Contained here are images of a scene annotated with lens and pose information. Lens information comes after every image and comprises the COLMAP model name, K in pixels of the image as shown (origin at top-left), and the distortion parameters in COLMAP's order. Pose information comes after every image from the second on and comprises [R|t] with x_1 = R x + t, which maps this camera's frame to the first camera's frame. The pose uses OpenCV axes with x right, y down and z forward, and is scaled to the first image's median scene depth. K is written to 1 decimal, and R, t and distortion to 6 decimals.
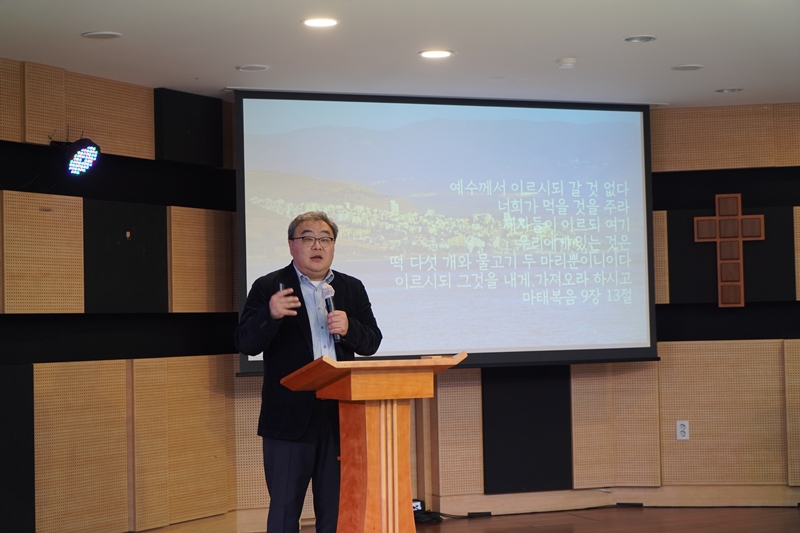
lens RADIAL K [[1608.9, 0, 400.3], [0, 1608.9, 267.6], [0, 0, 1]] dist [-0.011685, 0.000000]
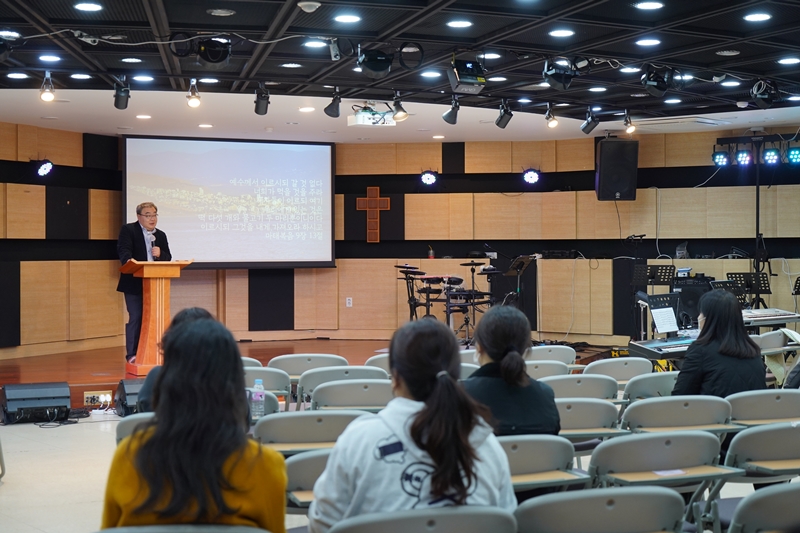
lens RADIAL K [[1206.8, 0, 399.7], [0, 1206.8, 264.3], [0, 0, 1]] dist [-0.008241, 0.000000]
pose [[0.998750, 0.021298, 0.045230, 0.180666], [-0.023447, 0.998594, 0.047534, -0.022584], [-0.044154, -0.048535, 0.997845, -0.563116]]
